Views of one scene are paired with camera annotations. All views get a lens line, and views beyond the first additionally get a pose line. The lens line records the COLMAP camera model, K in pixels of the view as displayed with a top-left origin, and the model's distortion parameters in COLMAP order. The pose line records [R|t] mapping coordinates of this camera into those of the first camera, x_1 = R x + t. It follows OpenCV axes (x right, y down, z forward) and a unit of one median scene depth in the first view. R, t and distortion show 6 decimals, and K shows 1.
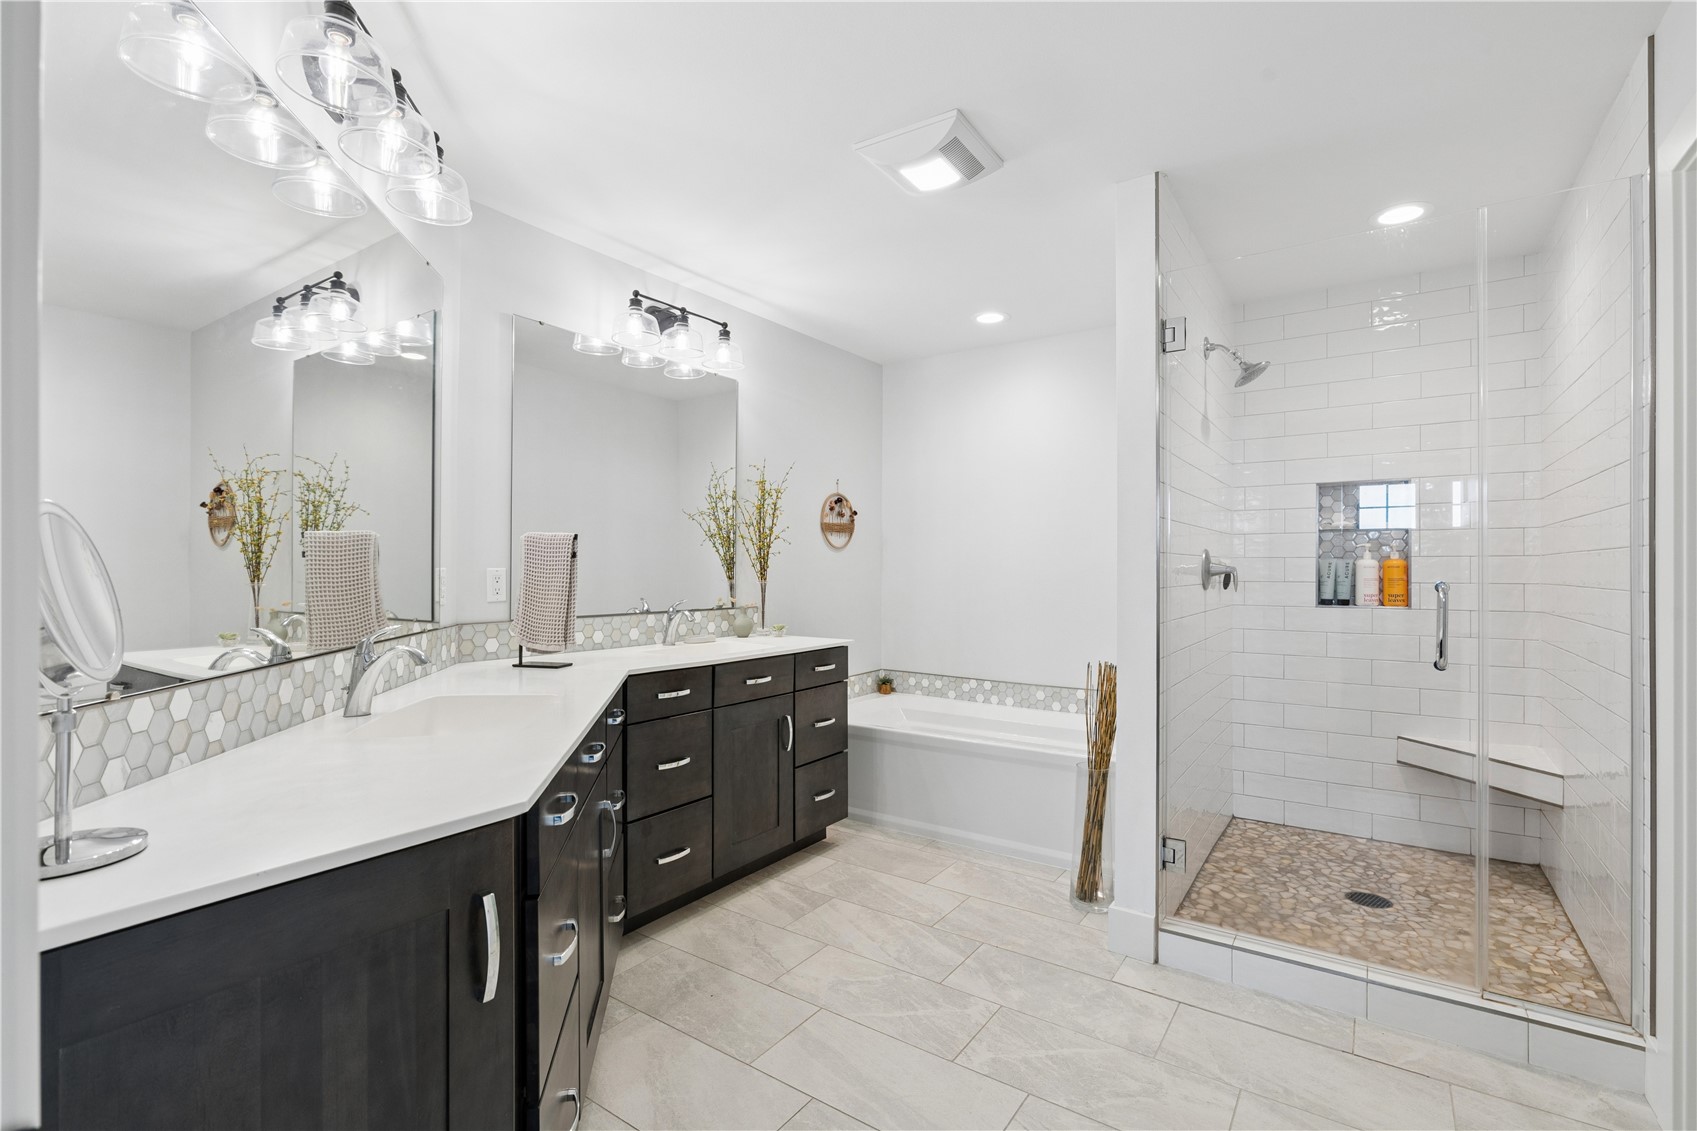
lens RADIAL K [[771.2, 0, 838.1], [0, 771.2, 563.8], [0, 0, 1]] dist [-0.003244, 0.000498]
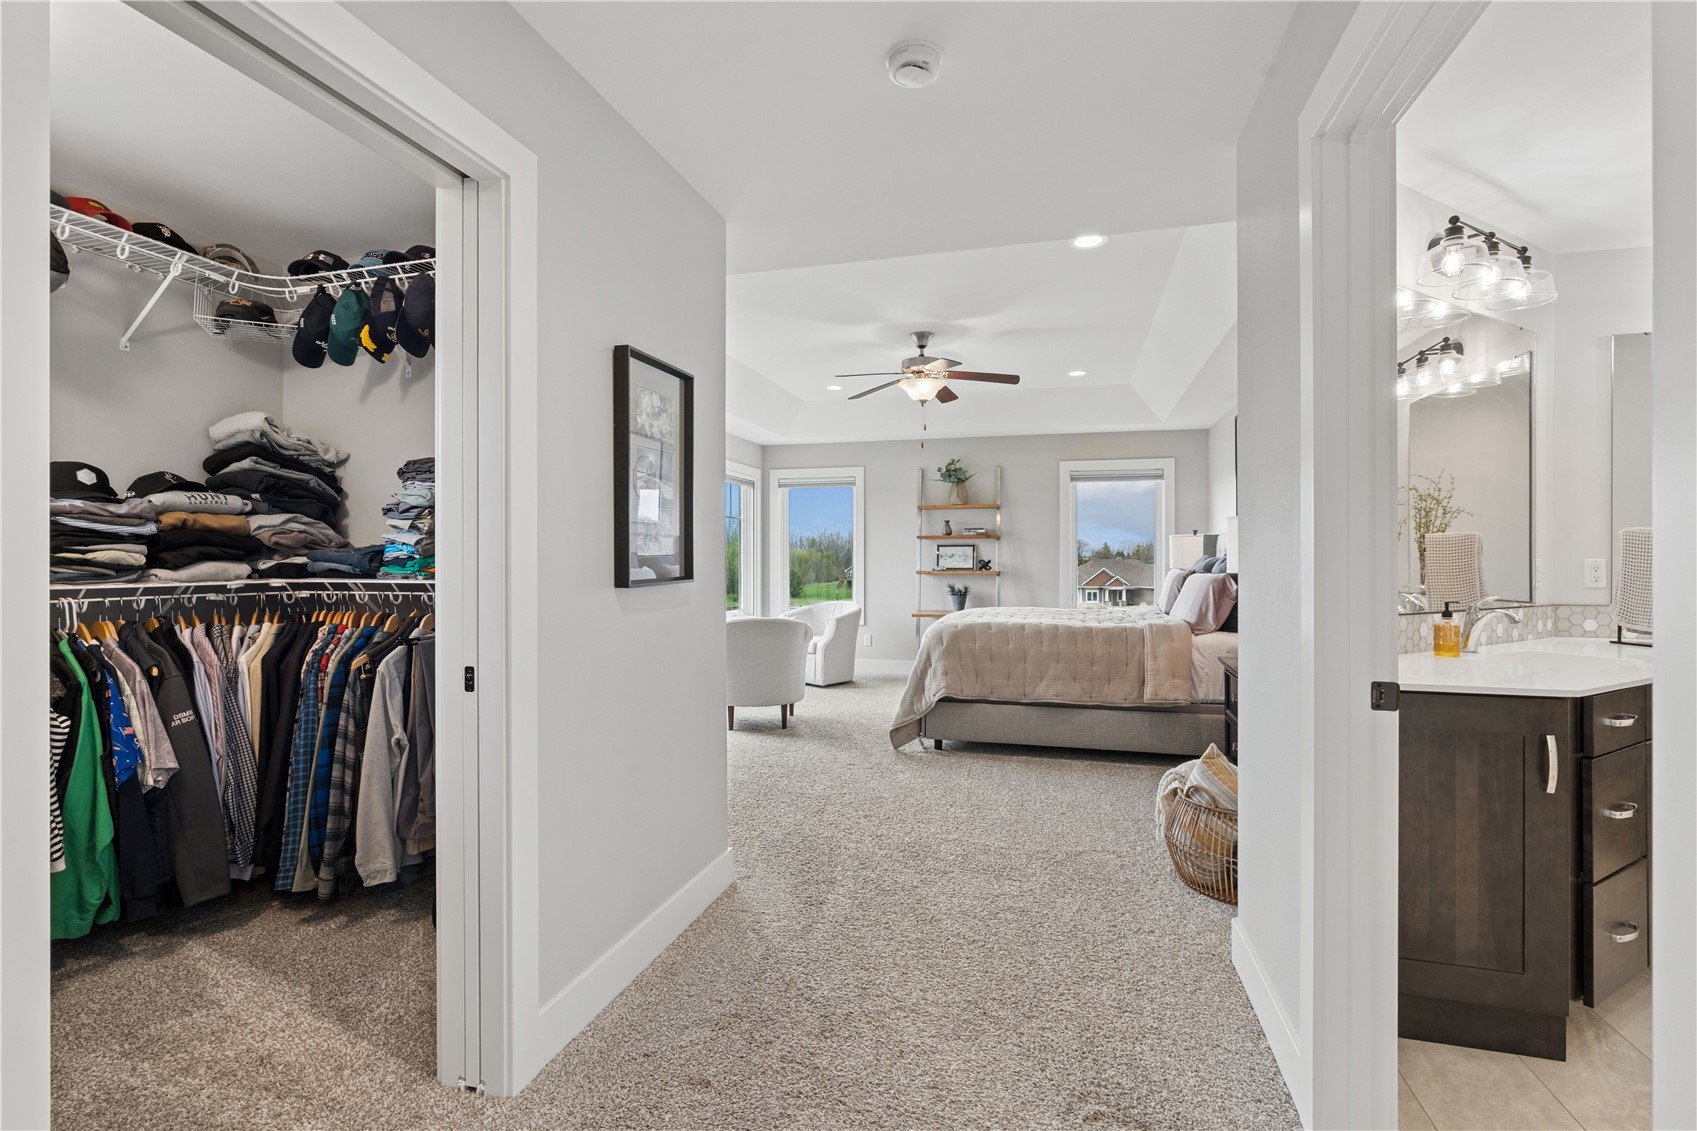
lens RADIAL K [[771.2, 0, 838.1], [0, 771.2, 563.8], [0, 0, 1]] dist [-0.003244, 0.000498]
pose [[0.331520, 0.001287, -0.943447, 0.281302], [0.009521, 0.999944, 0.004710, -0.003579], [0.943400, -0.010544, 0.331489, -0.476434]]
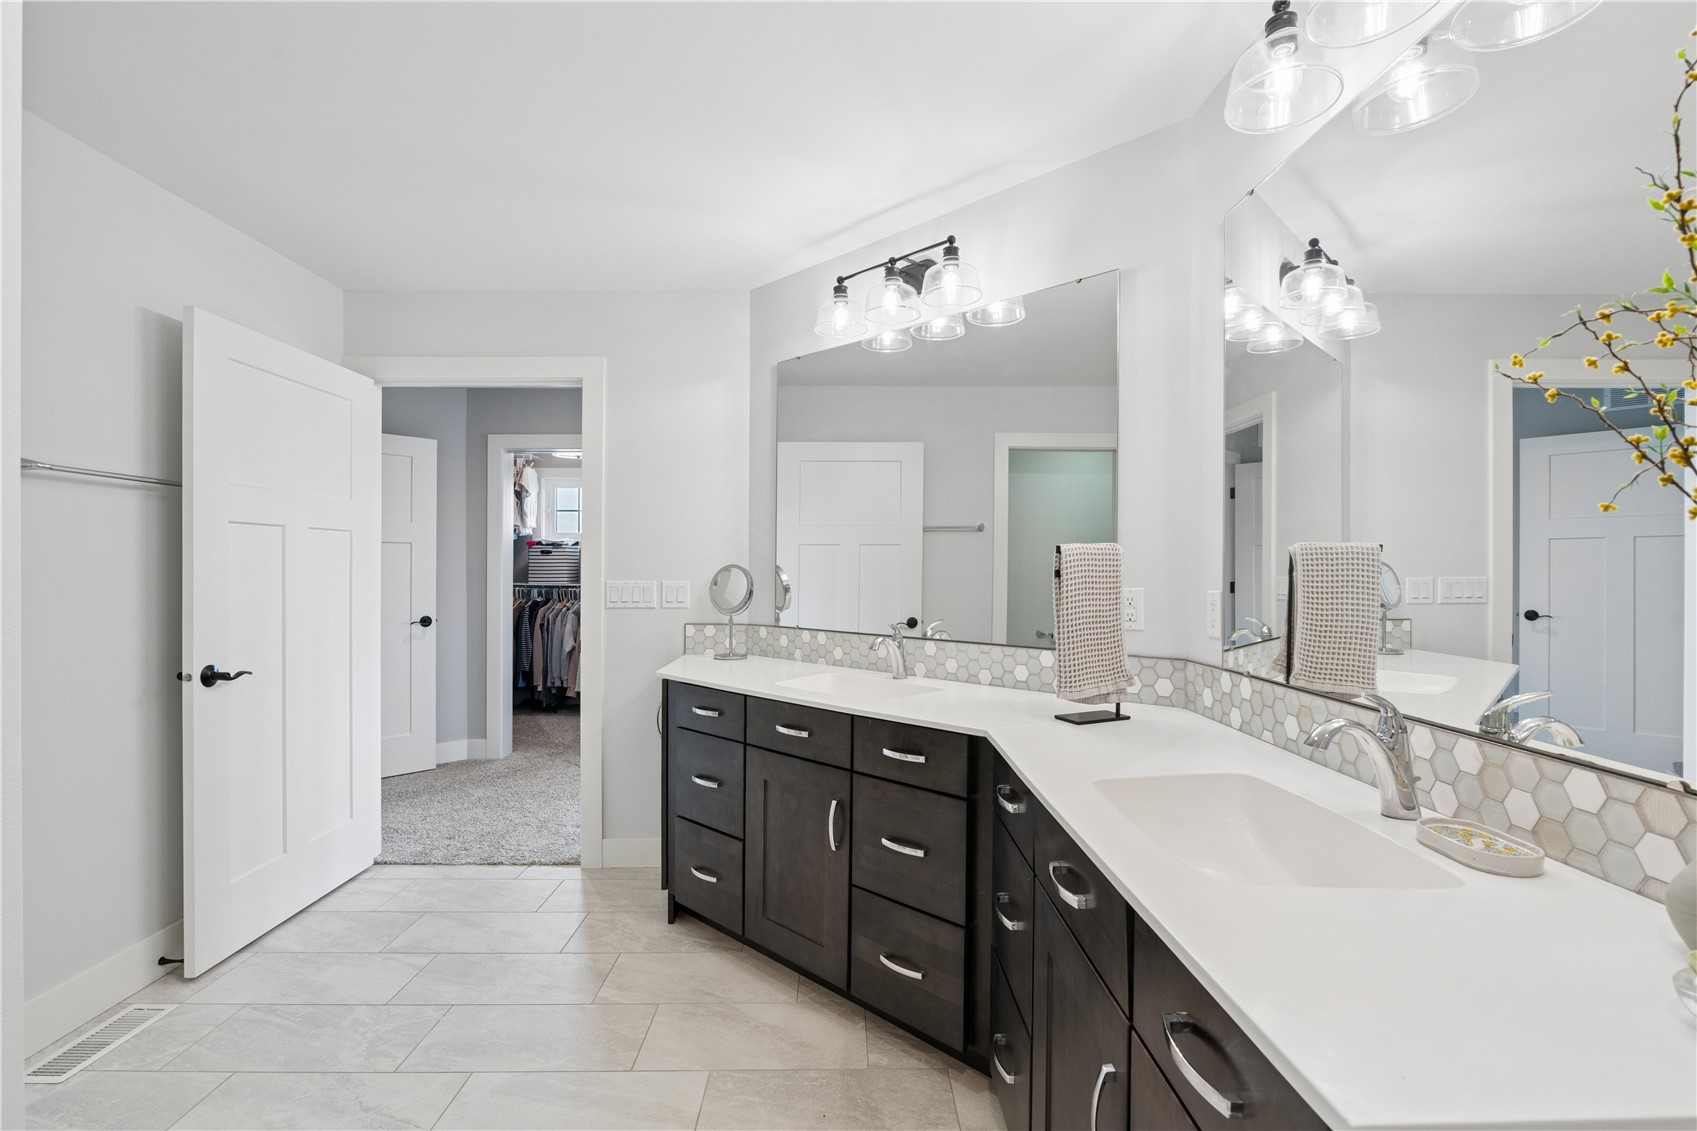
lens RADIAL K [[771.2, 0, 838.1], [0, 771.2, 563.8], [0, 0, 1]] dist [-0.003244, 0.000498]
pose [[-0.810607, 0.001515, -0.585589, 0.263775], [0.010731, 0.999867, -0.012267, -0.012033], [0.585492, -0.016228, -0.810516, 1.472423]]
